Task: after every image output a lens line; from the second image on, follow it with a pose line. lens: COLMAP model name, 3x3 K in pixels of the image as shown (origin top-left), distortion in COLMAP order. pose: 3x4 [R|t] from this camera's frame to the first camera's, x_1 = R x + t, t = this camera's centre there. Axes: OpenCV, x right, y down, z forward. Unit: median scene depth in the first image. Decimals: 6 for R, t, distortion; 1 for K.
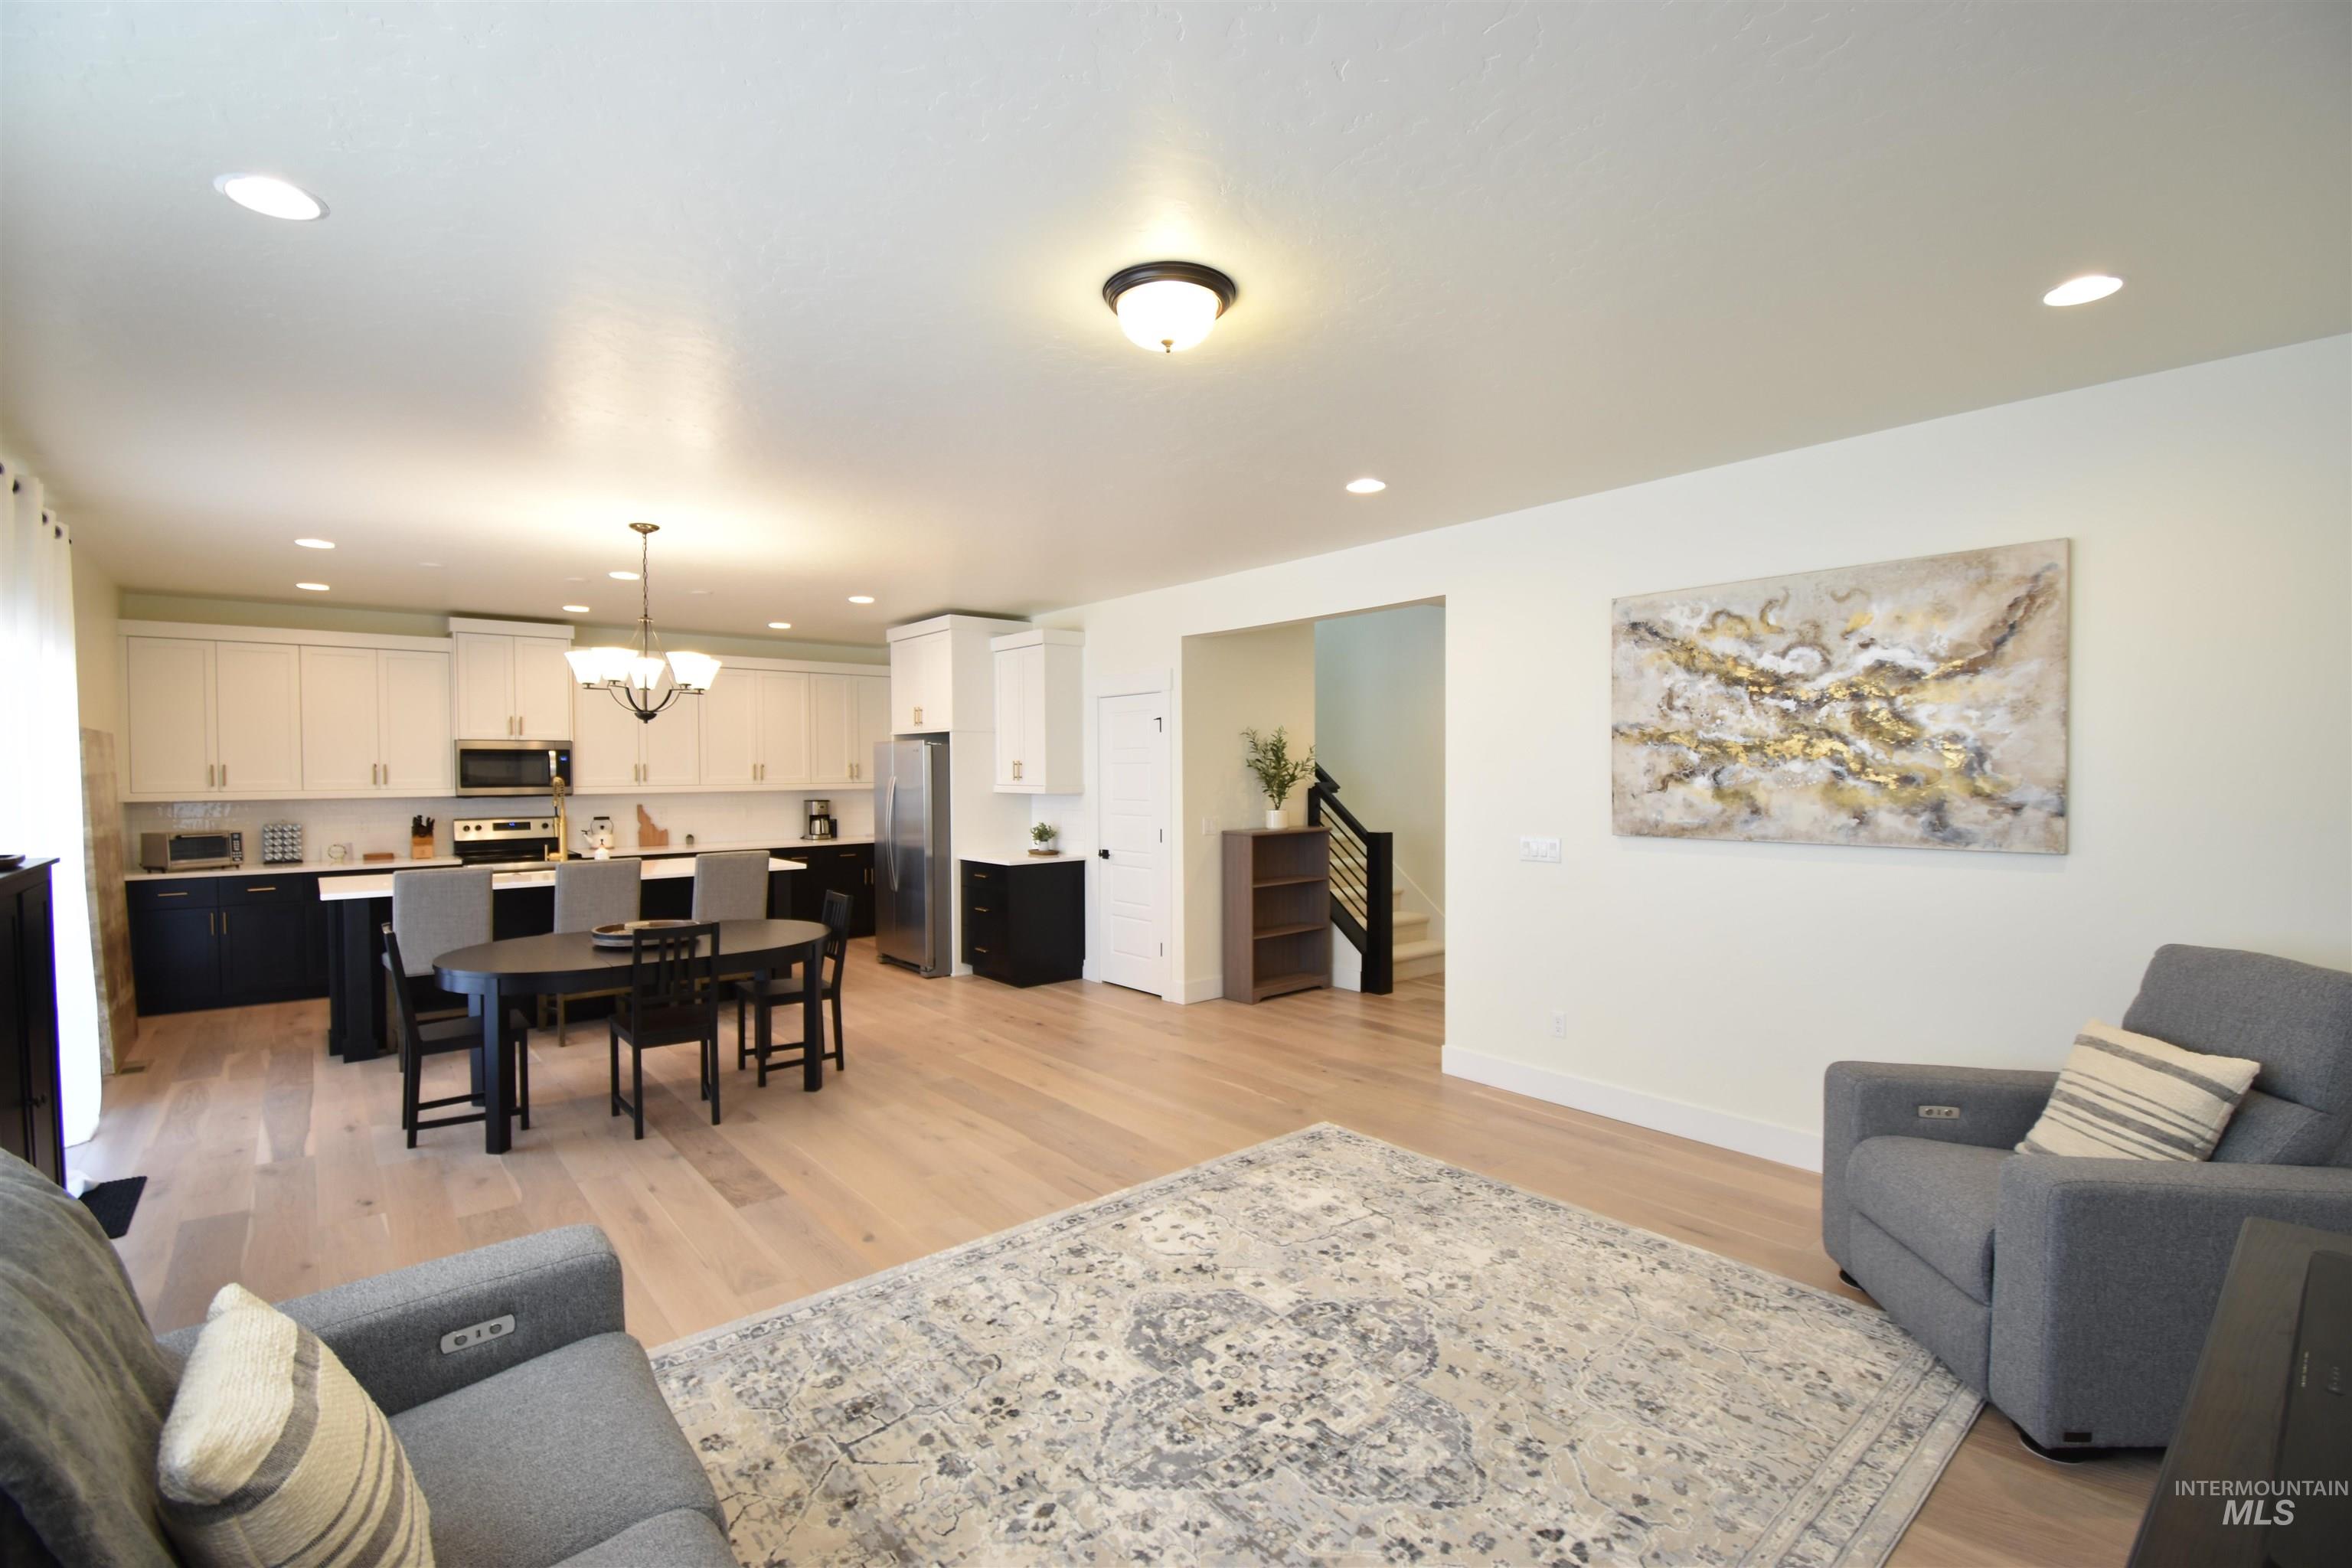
lens RADIAL K [[1035.6, 0, 1179.1], [0, 1035.6, 787.2], [0, 0, 1]] dist [-0.000719, -0.000034]
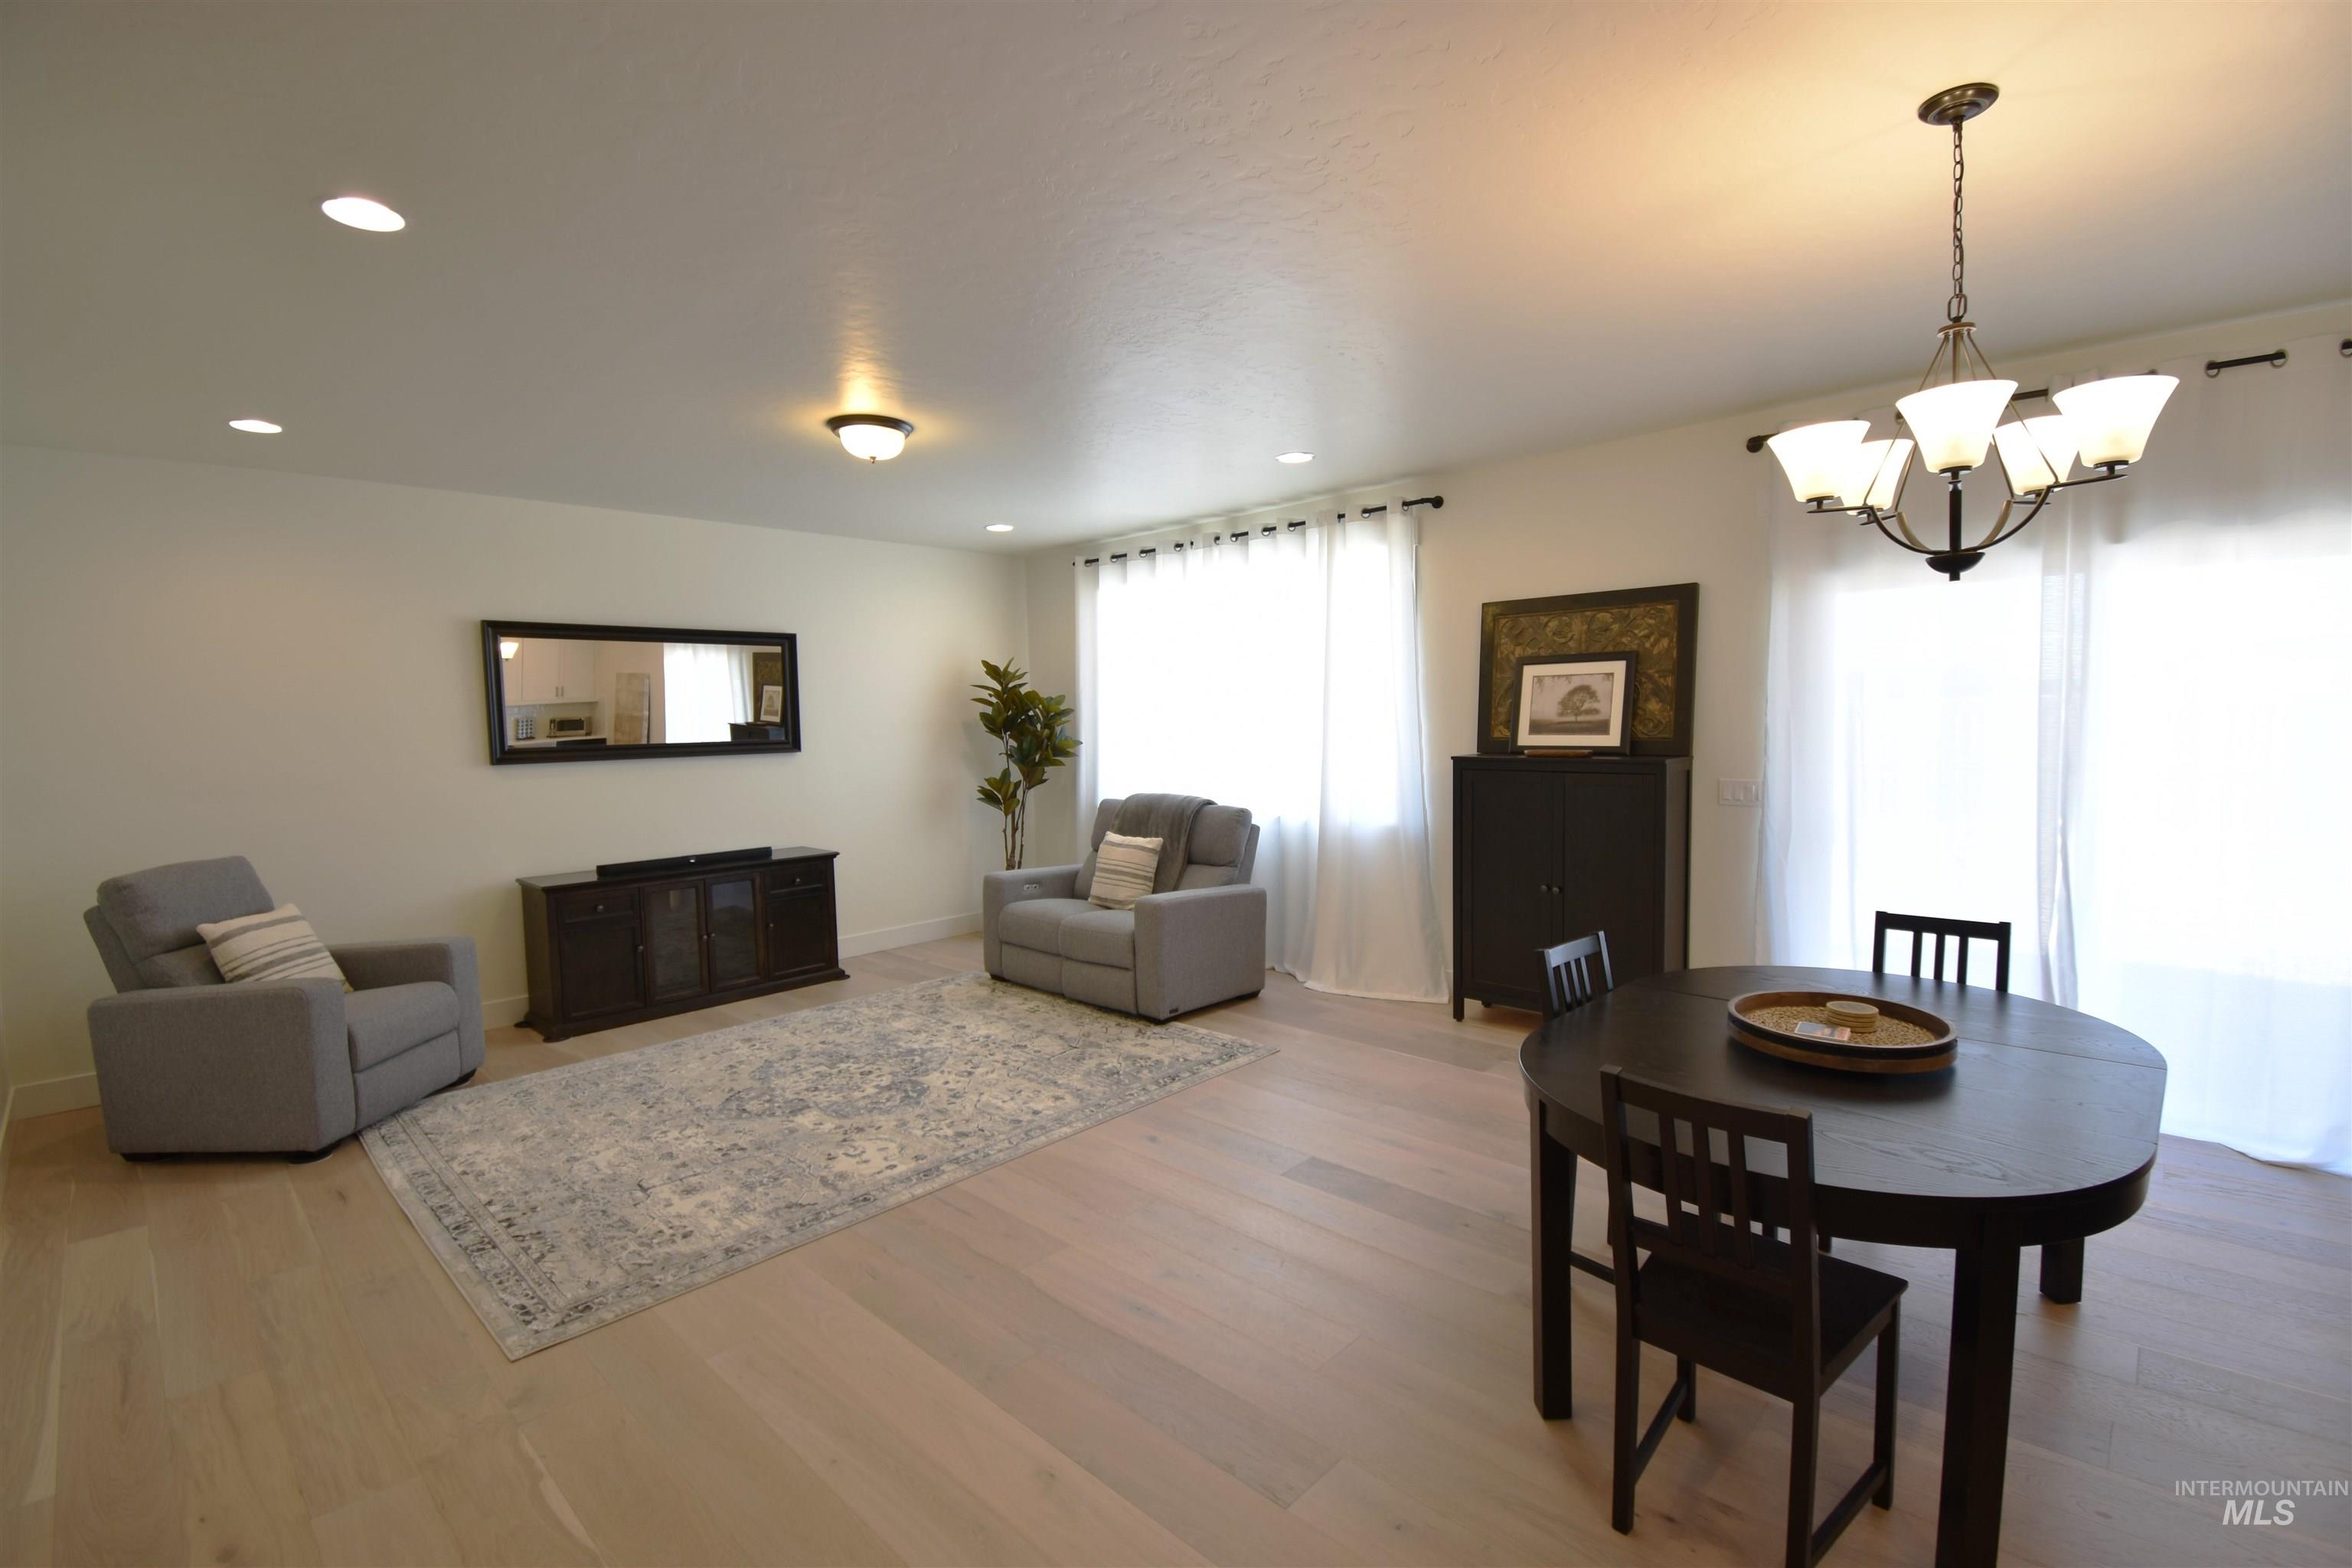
lens RADIAL K [[1035.6, 0, 1174.1], [0, 1035.6, 788.6], [0, 0, 1]] dist [-0.000719, -0.000034]
pose [[-0.994121, 0.035275, -0.102363, -0.265641], [0.026126, 0.995655, 0.089375, -0.041663], [0.105071, 0.086176, -0.990724, 2.465092]]
